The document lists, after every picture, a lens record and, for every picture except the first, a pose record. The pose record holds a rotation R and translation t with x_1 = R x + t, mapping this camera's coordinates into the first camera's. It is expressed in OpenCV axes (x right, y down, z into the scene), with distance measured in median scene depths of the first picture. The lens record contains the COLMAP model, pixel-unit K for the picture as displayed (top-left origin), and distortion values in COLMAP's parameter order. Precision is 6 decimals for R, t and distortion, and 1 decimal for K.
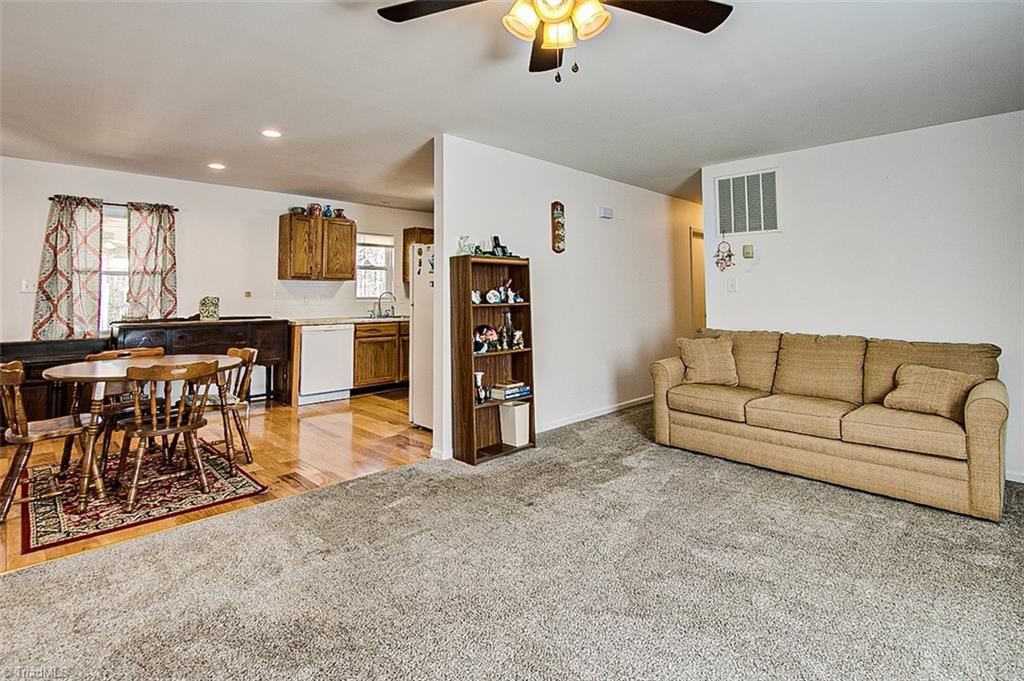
lens RADIAL K [[502.7, 0, 506.3], [0, 502.7, 266.6], [0, 0, 1]] dist [-0.003020, -0.001466]
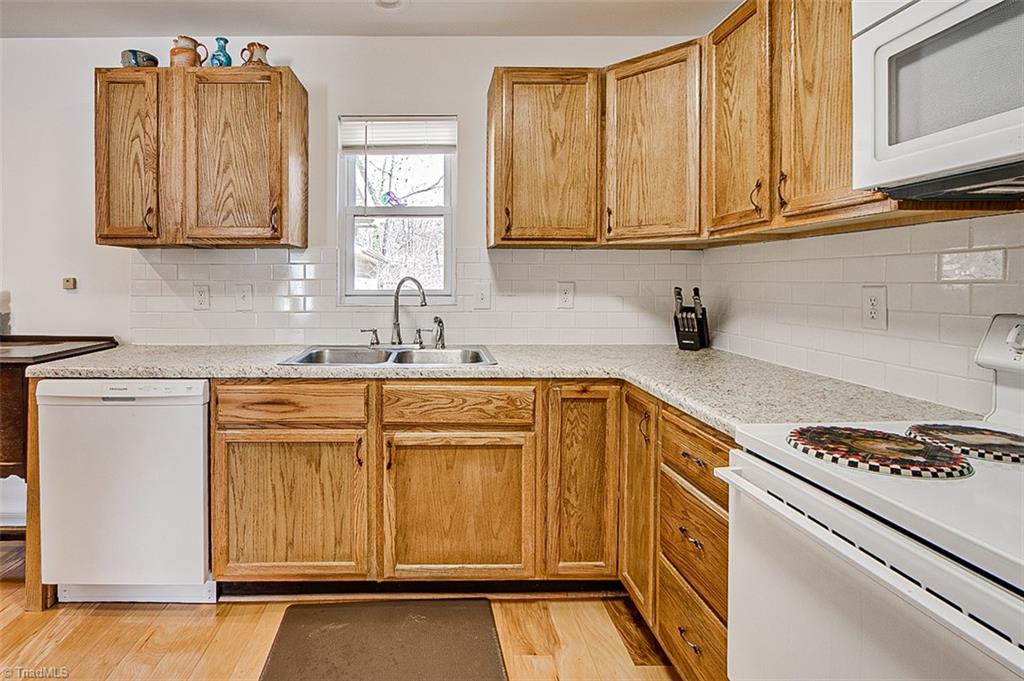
lens RADIAL K [[496.3, 0, 435.6], [0, 496.3, 285.2], [0, 0, 1]] dist [-0.002323, -0.000193]
pose [[0.722236, 0.003440, -0.691639, 0.008061], [0.040903, 0.998025, 0.047677, 0.055080], [0.690437, -0.062725, 0.720668, 1.027544]]
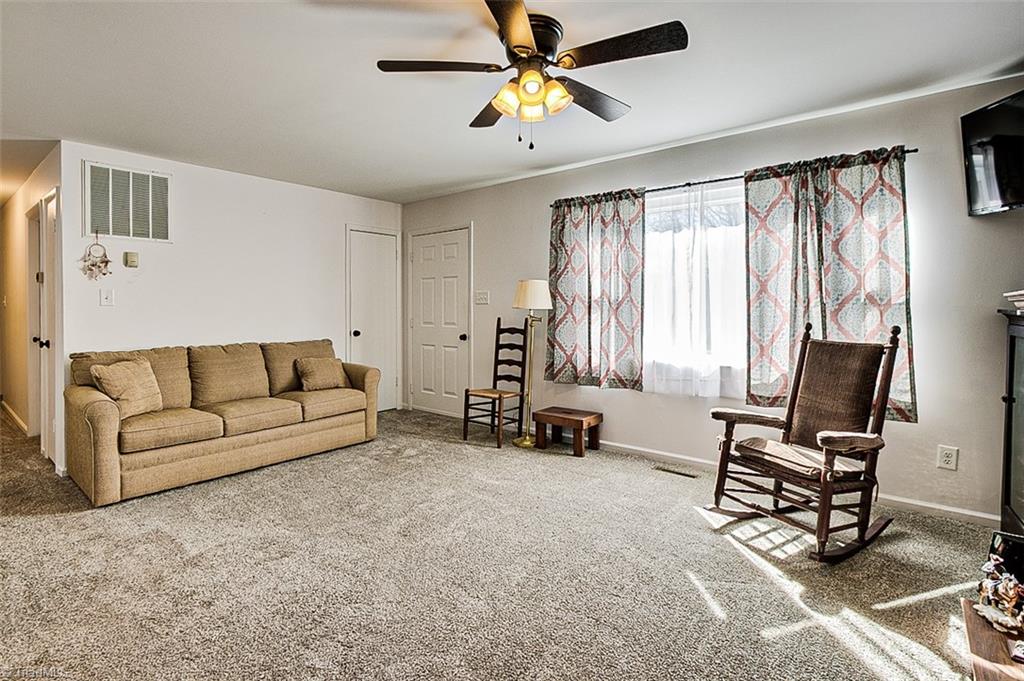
lens RADIAL K [[500.2, 0, 511.3], [0, 500.2, 307.7], [0, 0, 1]] dist [-0.002158, 0.000004]
pose [[-0.104661, -0.005571, 0.994492, -0.393767], [-0.051897, 0.998652, 0.000132, 0.016801], [-0.993153, -0.051597, -0.104810, 0.373529]]
